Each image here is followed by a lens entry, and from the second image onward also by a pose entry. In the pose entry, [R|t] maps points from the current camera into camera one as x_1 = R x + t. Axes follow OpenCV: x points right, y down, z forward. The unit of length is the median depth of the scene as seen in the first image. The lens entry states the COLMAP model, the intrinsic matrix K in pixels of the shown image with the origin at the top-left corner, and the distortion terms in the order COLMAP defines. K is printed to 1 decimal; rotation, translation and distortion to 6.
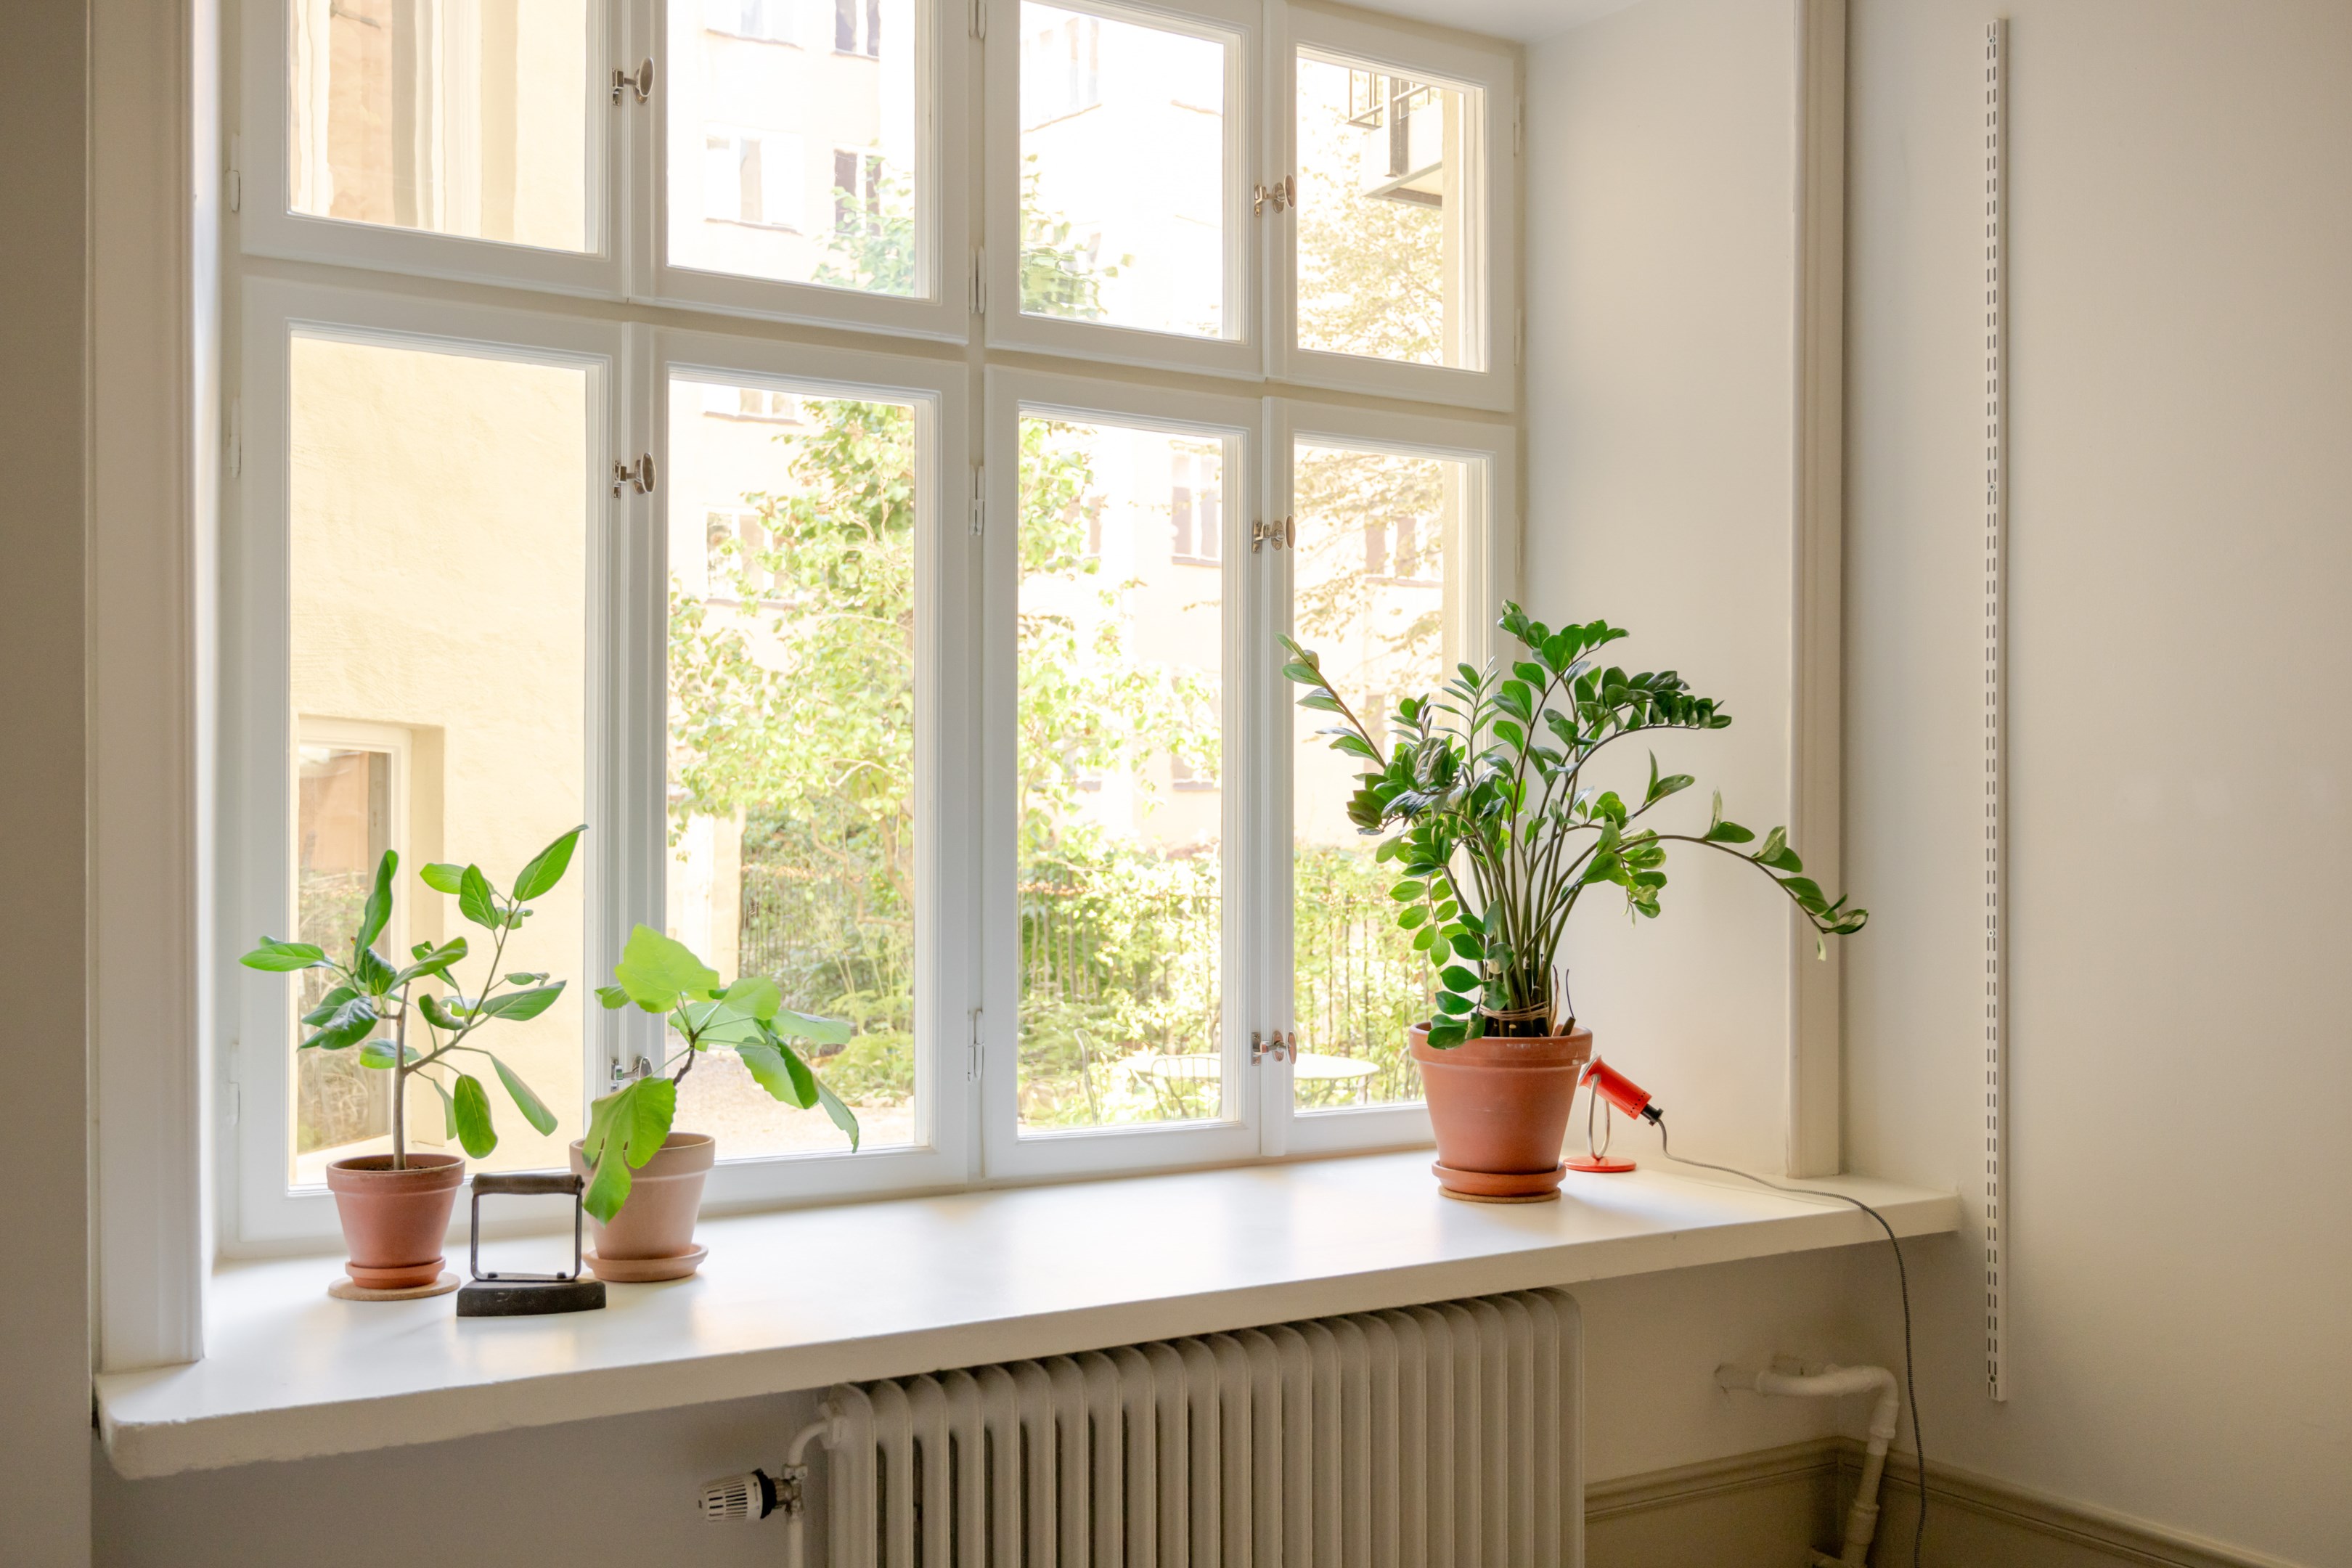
lens RADIAL K [[2273.2, 0, 1176.2], [0, 2273.2, 814.0], [0, 0, 1]] dist [0.002108, -0.008337]
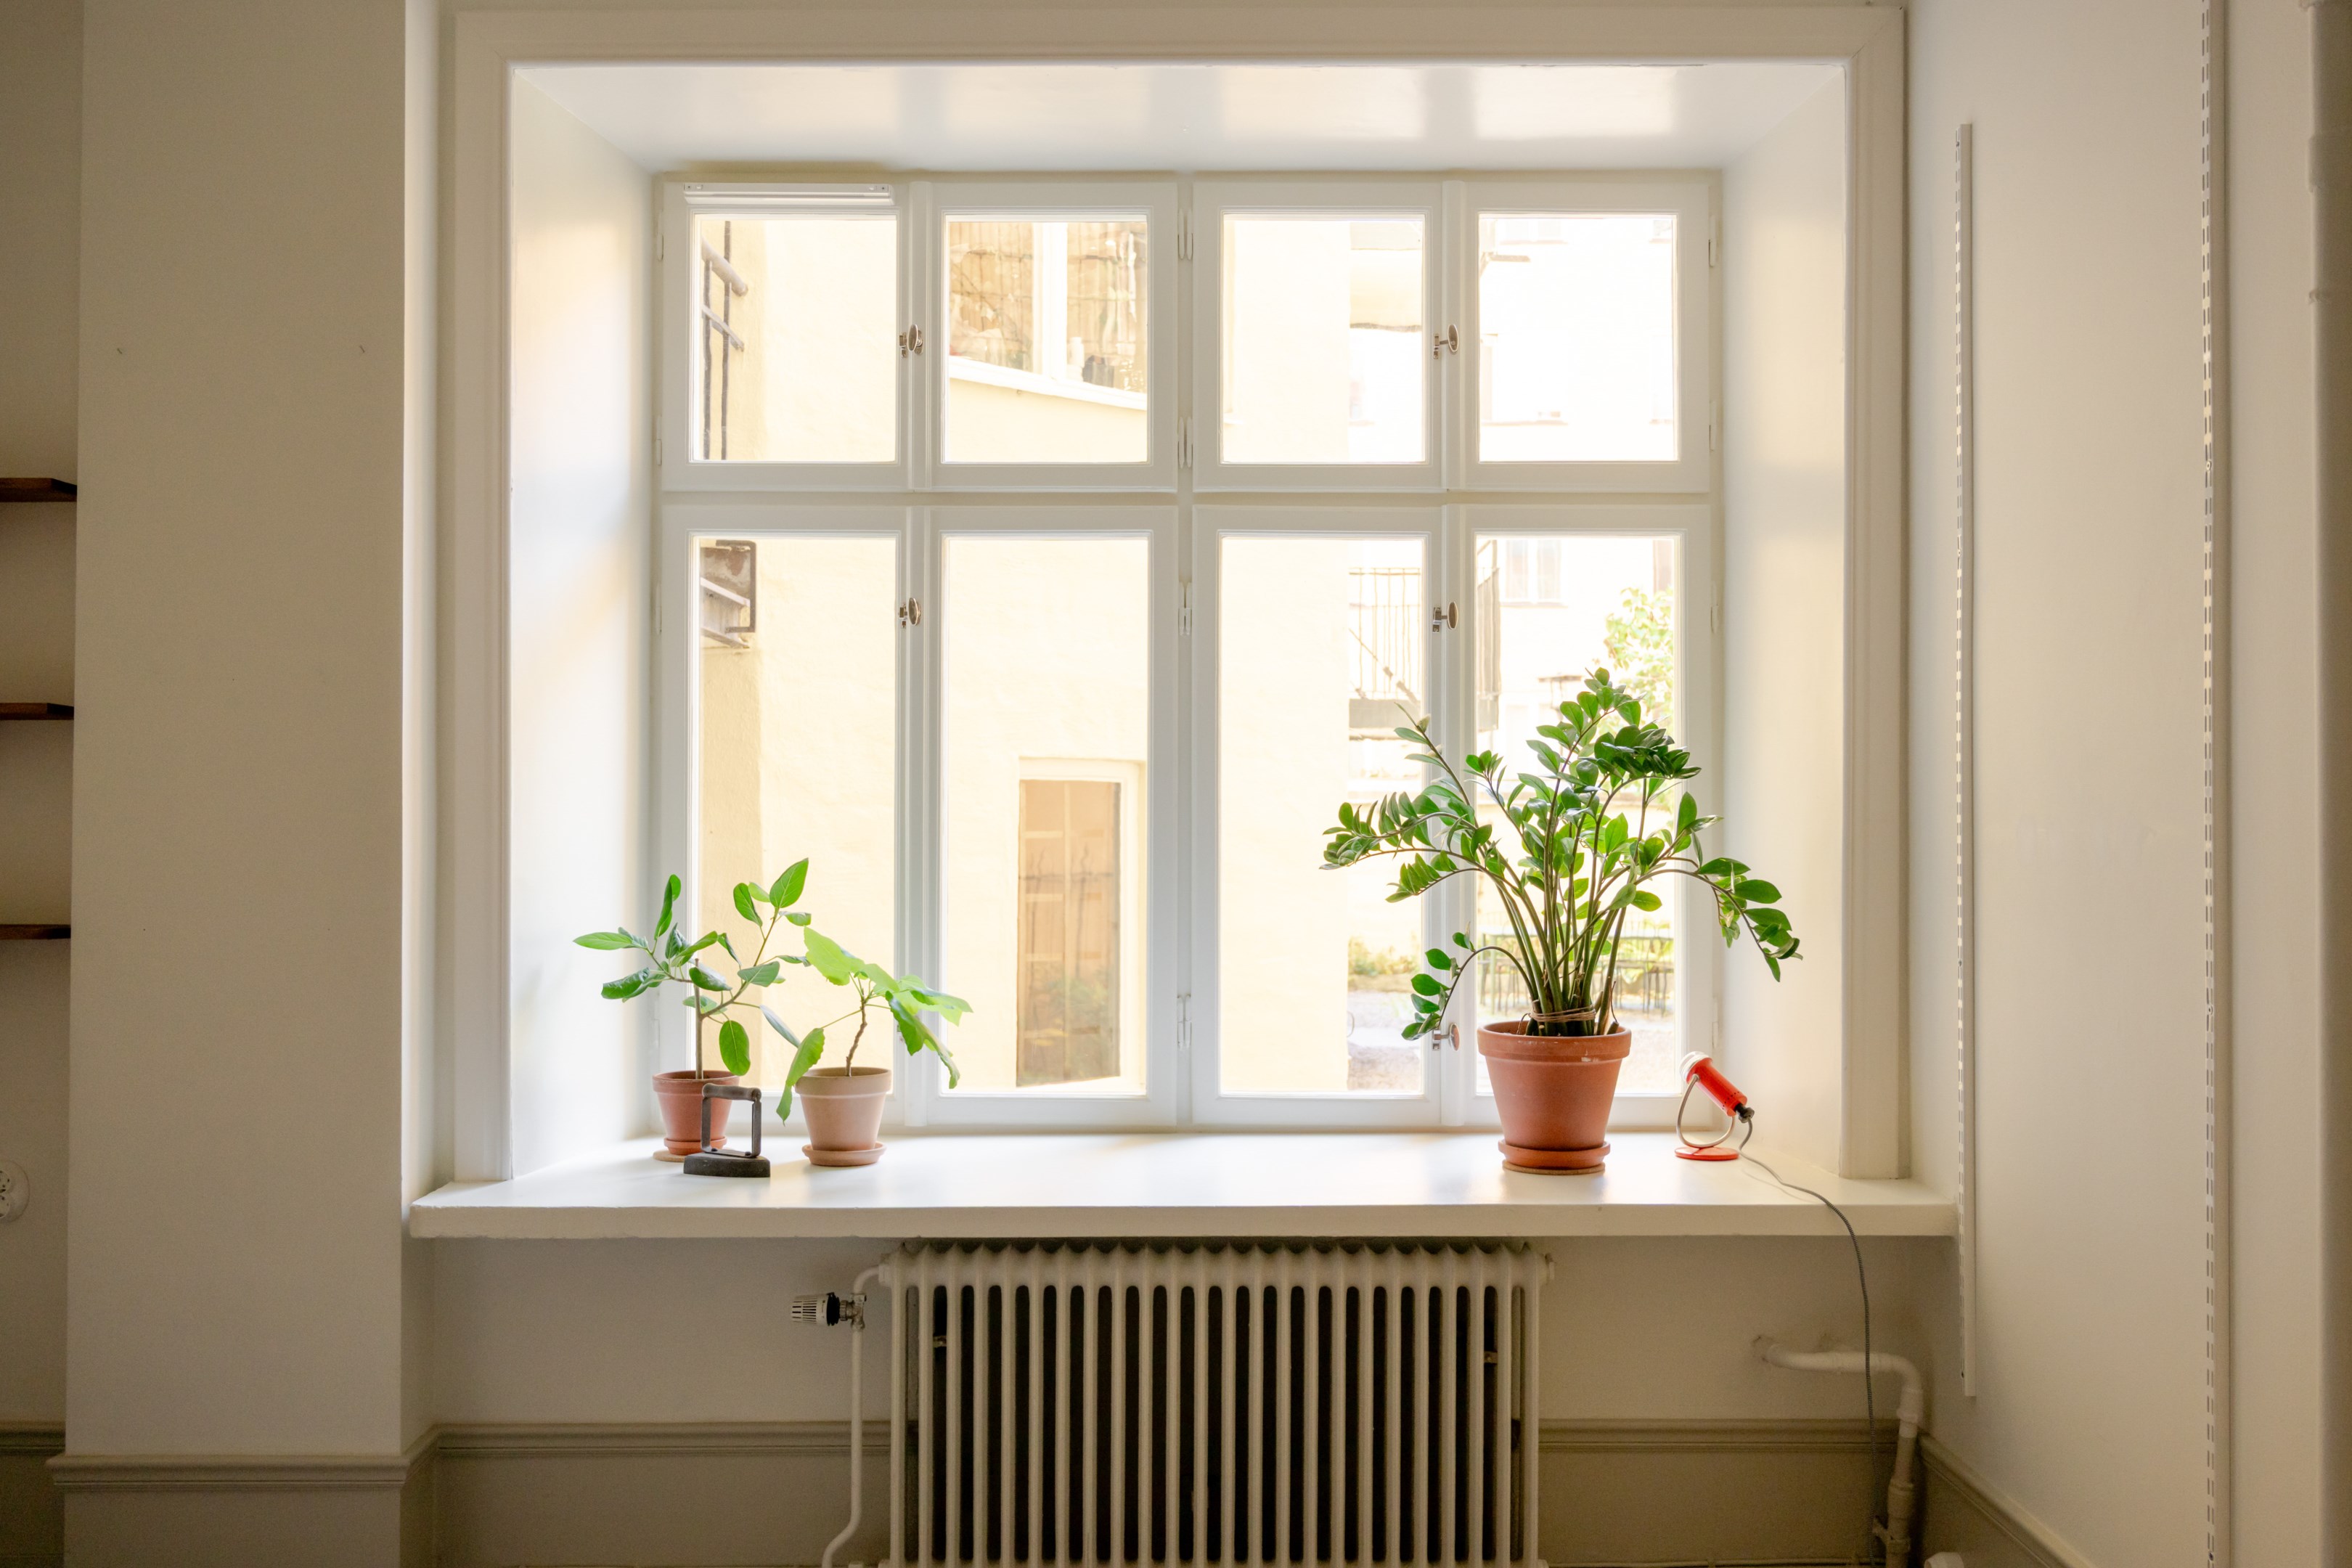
lens RADIAL K [[2140.9, 0, 1176.0], [0, 2140.9, 784.0], [0, 0, 1]] dist [0.002356, 0.004392]
pose [[0.855085, -0.008879, -0.518412, 0.560131], [0.003481, 0.999929, -0.011385, -0.022281], [0.518476, 0.007930, 0.855055, -0.067660]]
